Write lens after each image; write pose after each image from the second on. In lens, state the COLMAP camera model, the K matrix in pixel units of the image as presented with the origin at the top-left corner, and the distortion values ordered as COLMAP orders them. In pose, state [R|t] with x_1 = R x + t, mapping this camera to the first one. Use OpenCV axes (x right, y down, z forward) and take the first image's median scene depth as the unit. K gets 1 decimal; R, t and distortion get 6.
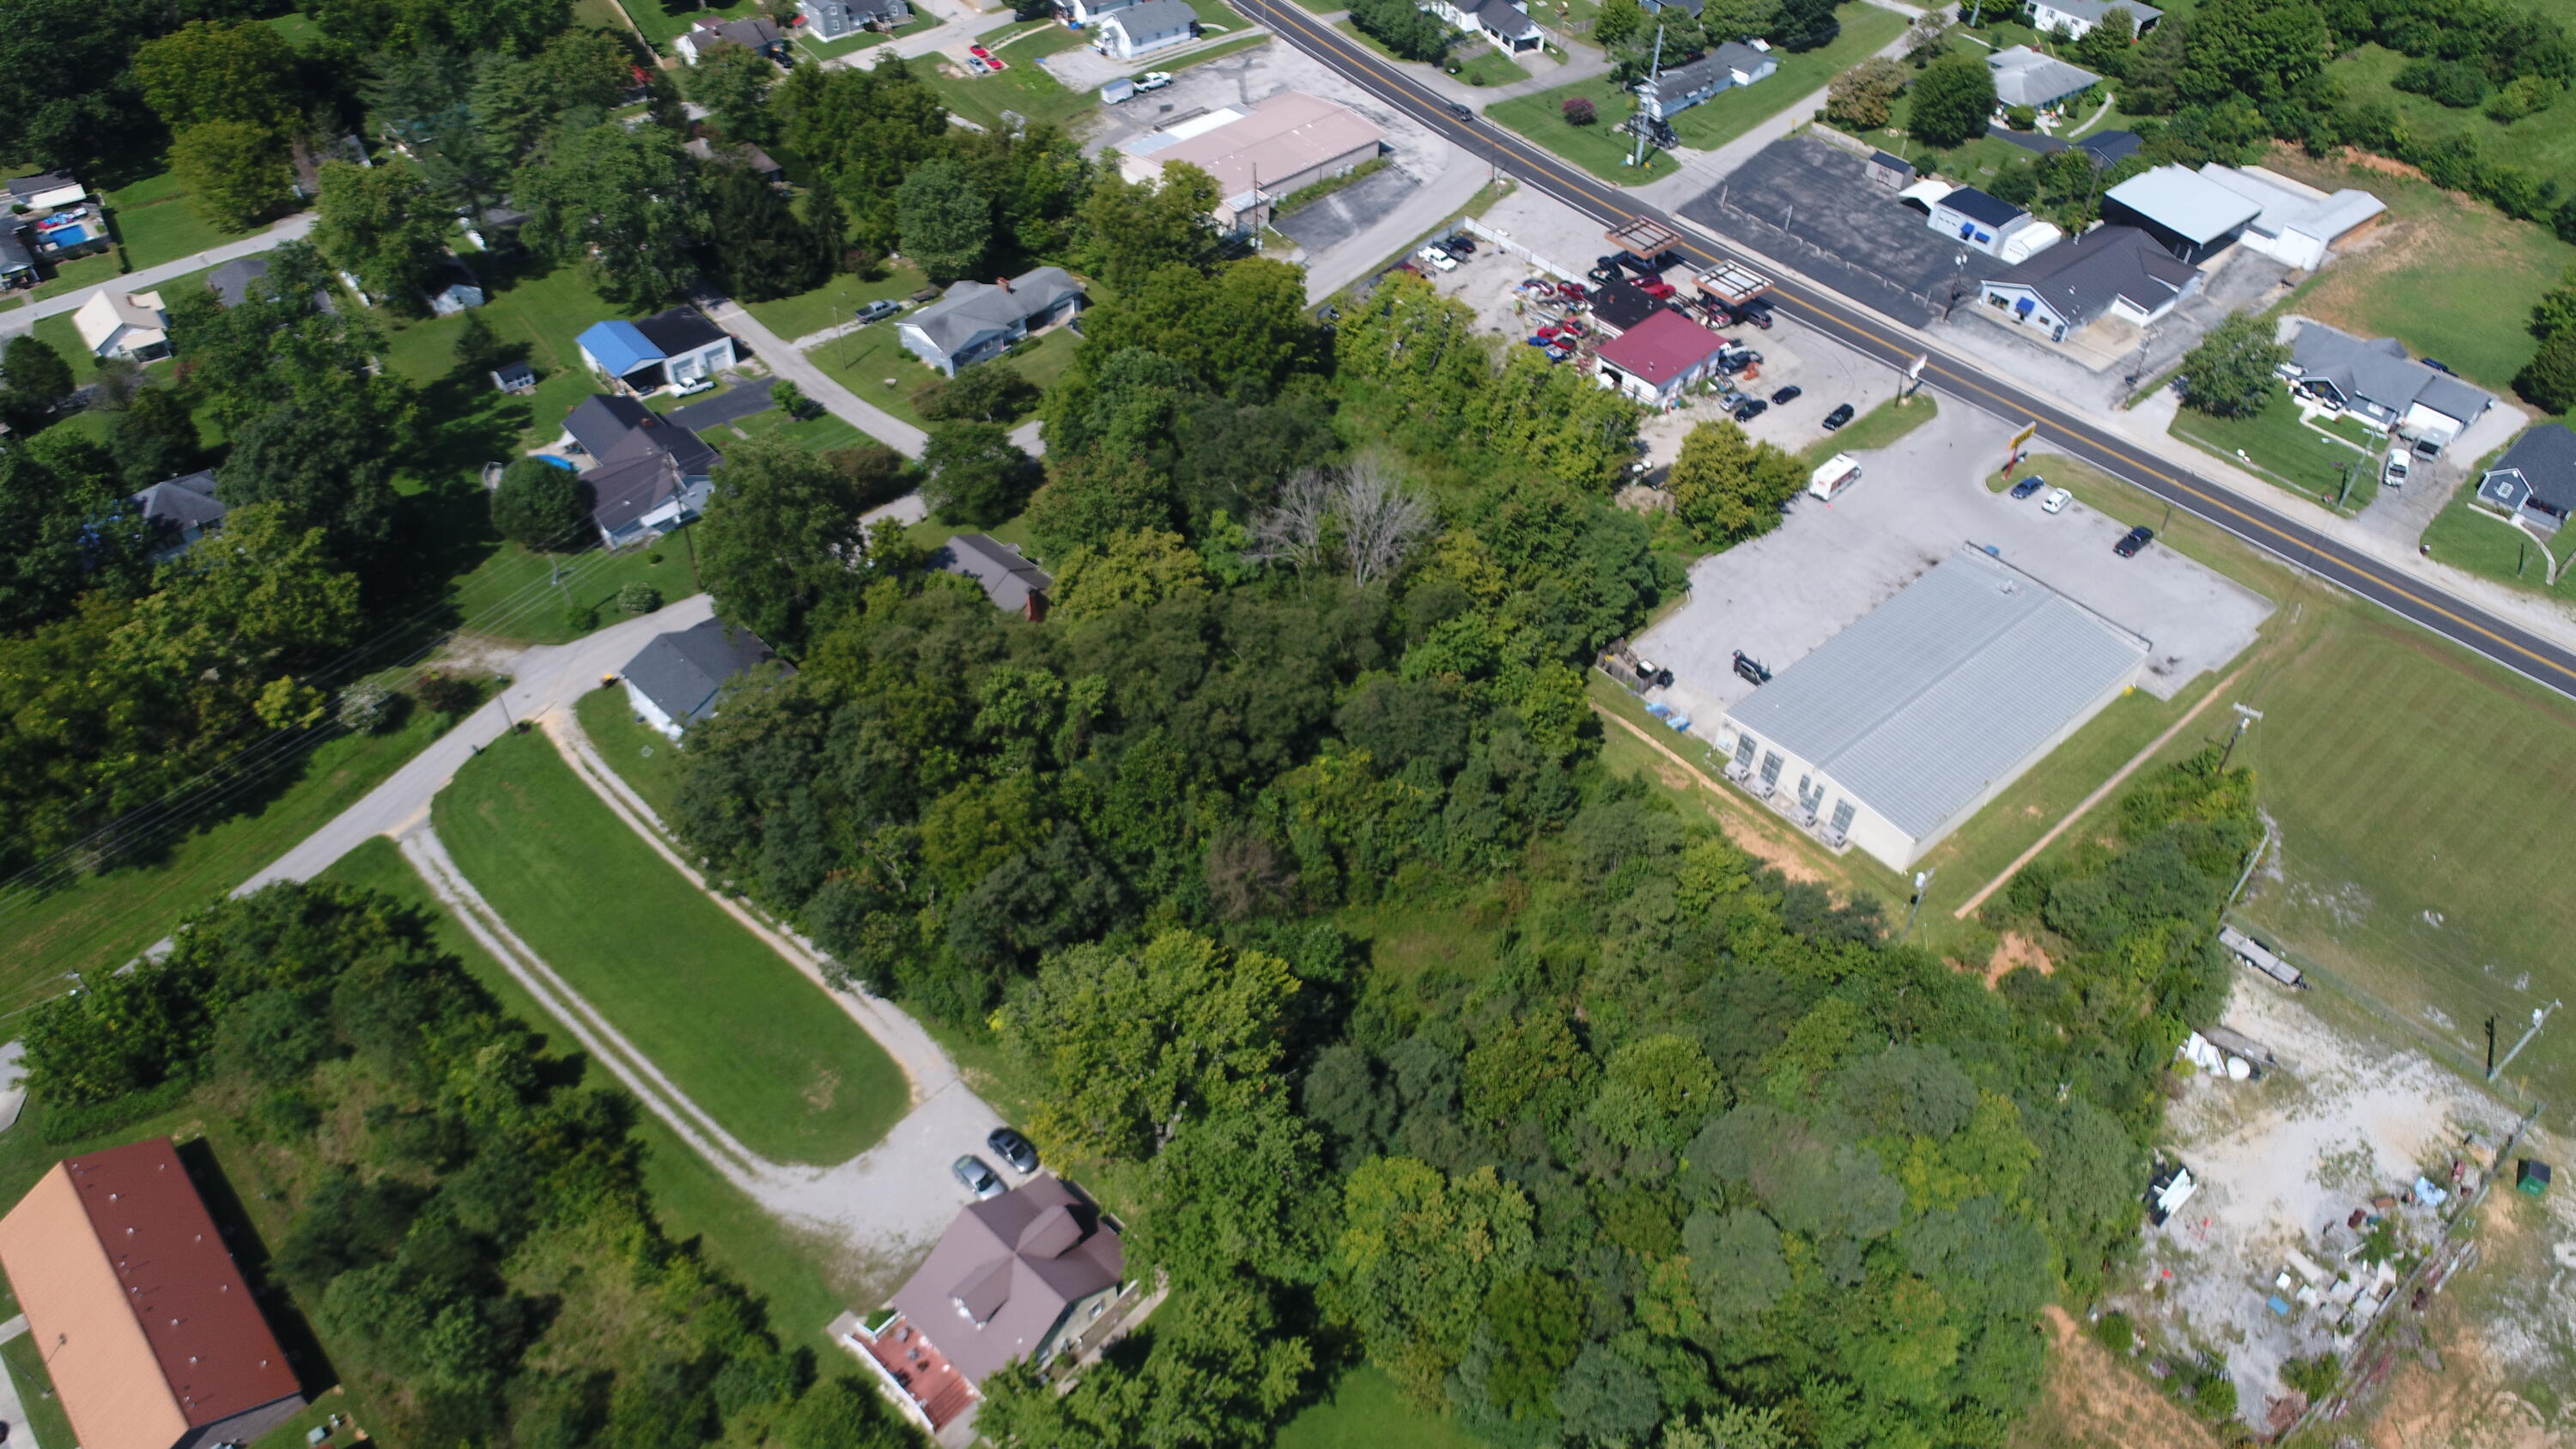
lens RADIAL K [[1729.8, 0, 1282.7], [0, 1729.8, 717.8], [0, 0, 1]] dist [0.000009, 0.000727]
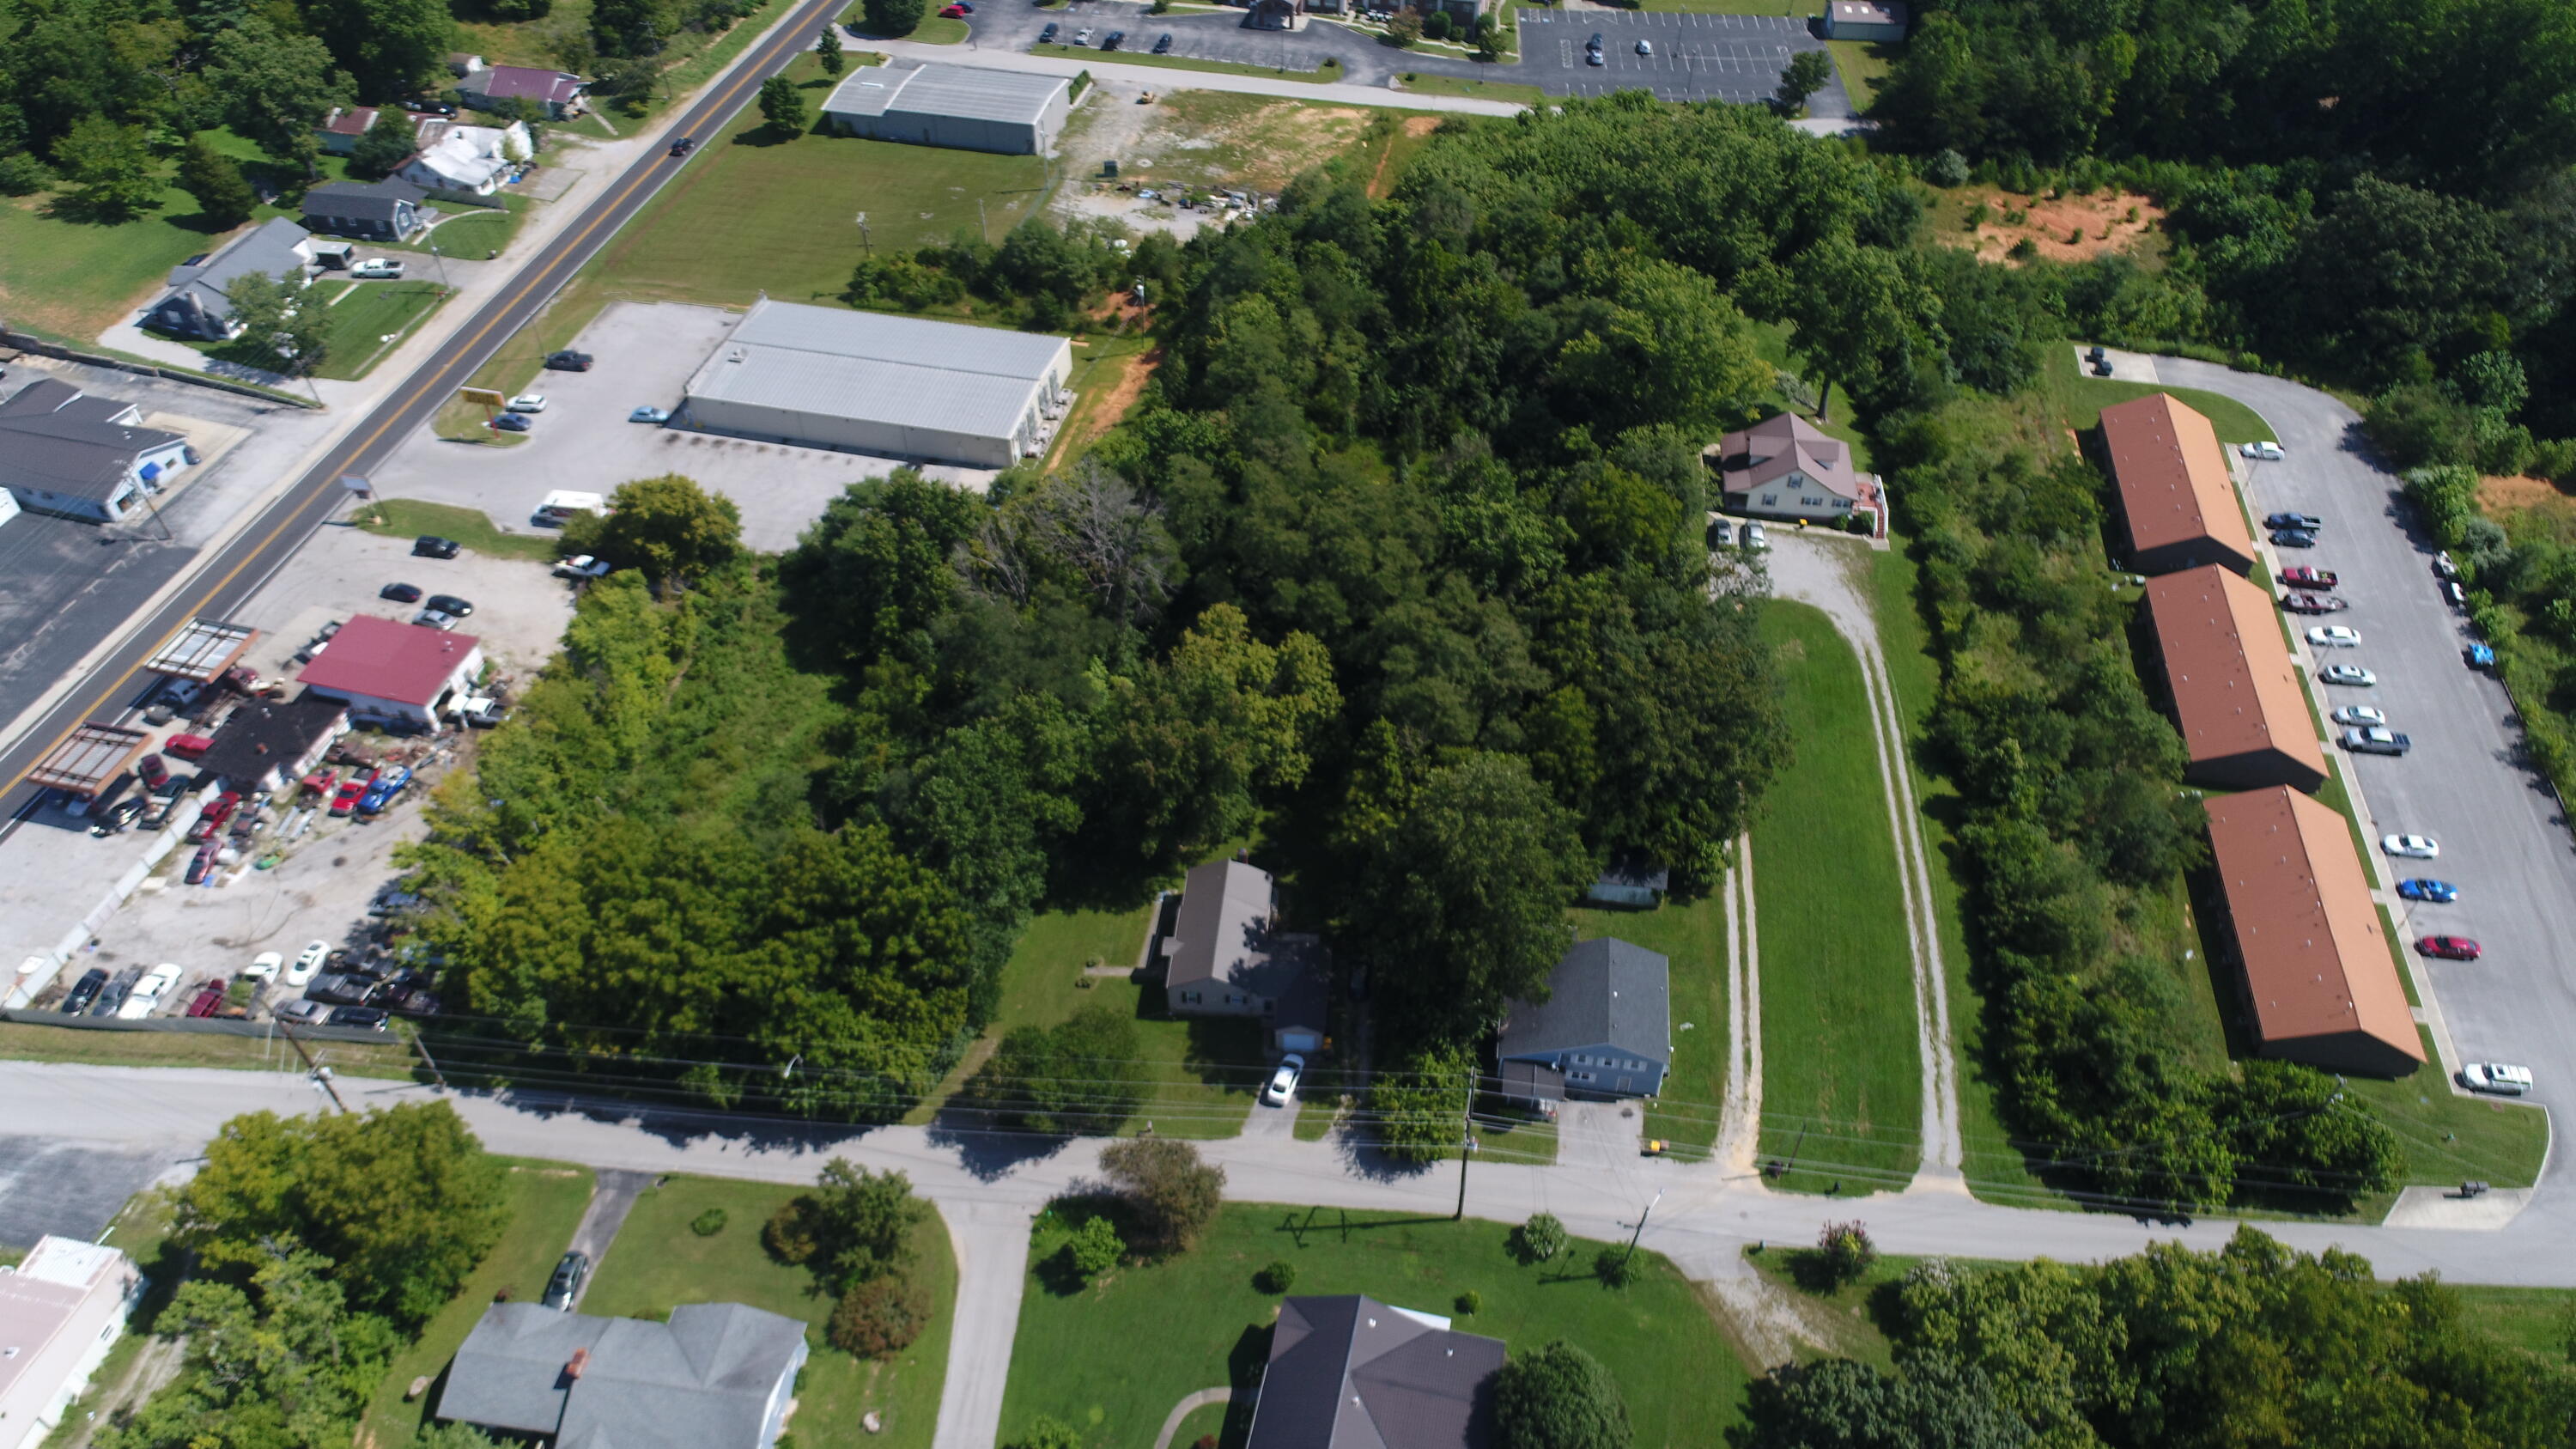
lens RADIAL K [[1738.3, 0, 1288.0], [0, 1738.3, 724.5], [0, 0, 1]] dist [-0.002682, 0.000514]
pose [[-0.597223, -0.565104, 0.569195, -0.511411], [0.548437, 0.230116, 0.803905, -0.638837], [-0.585270, 0.792278, 0.172494, 0.661118]]
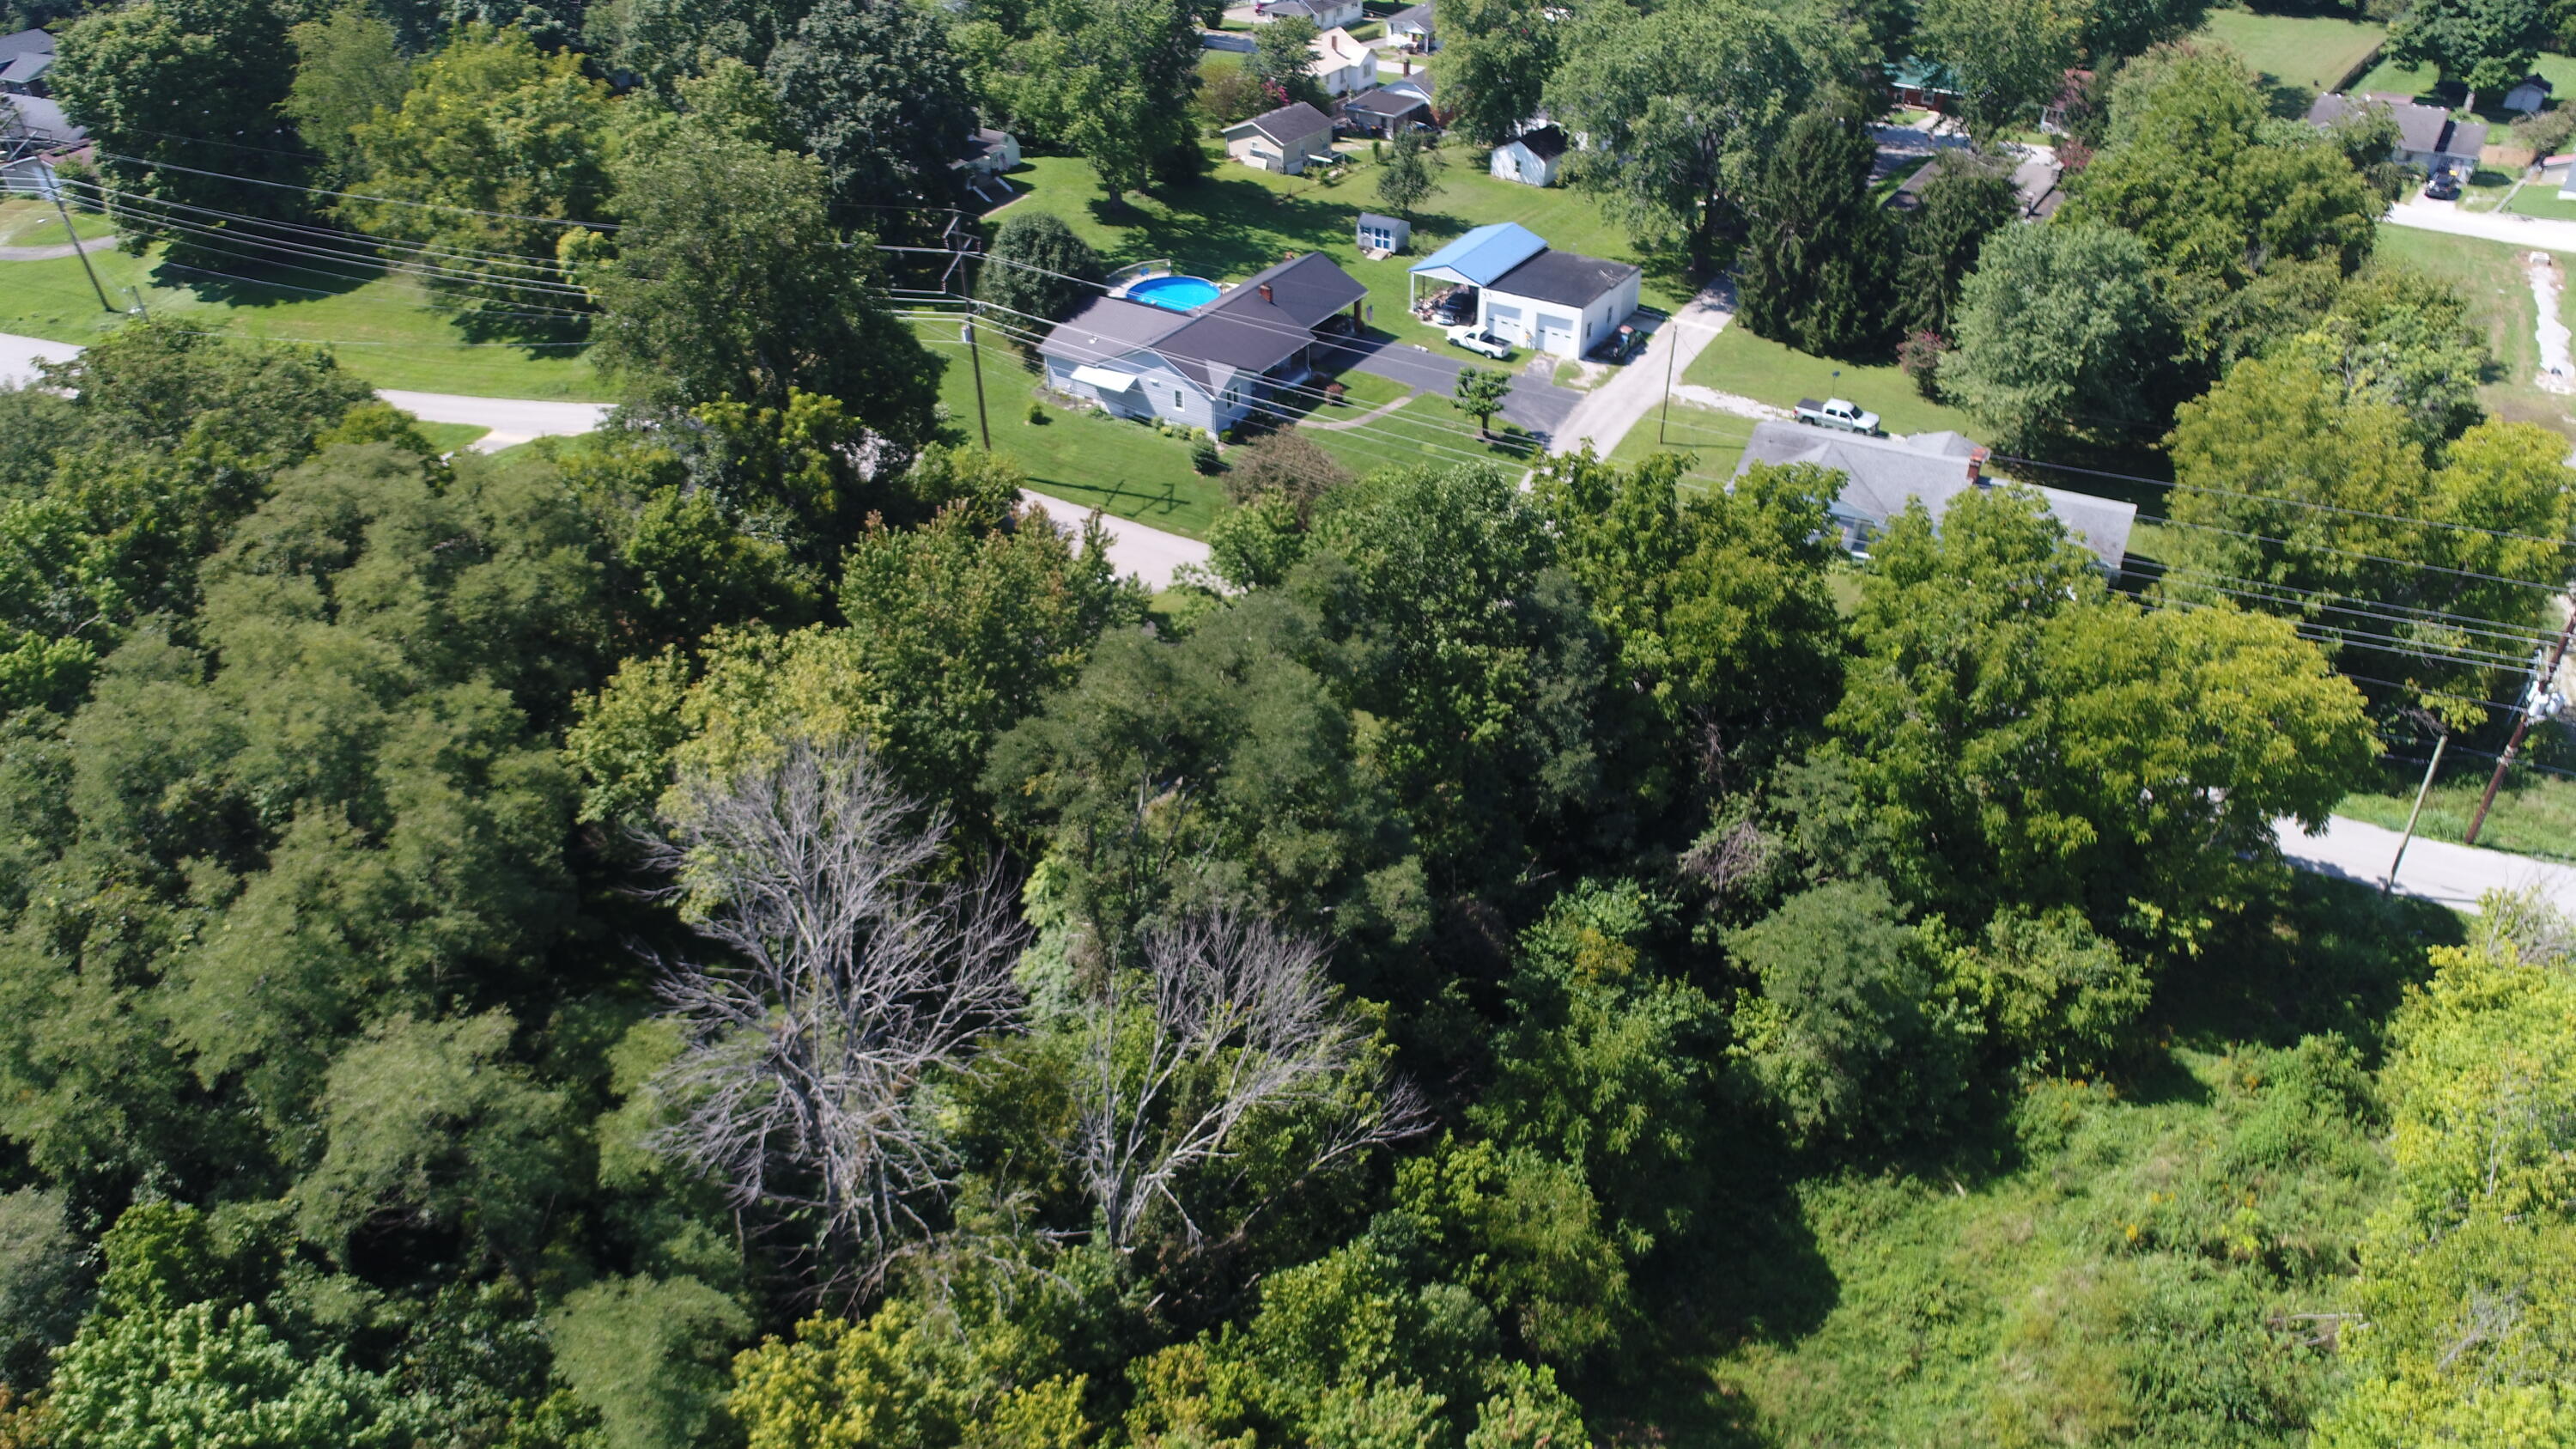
lens RADIAL K [[1742.9, 0, 1267.4], [0, 1742.9, 704.8], [0, 0, 1]] dist [0.001075, -0.002073]
pose [[0.273516, 0.532602, -0.800952, 0.217624], [-0.644804, 0.719420, 0.258193, -0.211980], [0.713735, 0.445837, 0.540196, 0.666780]]
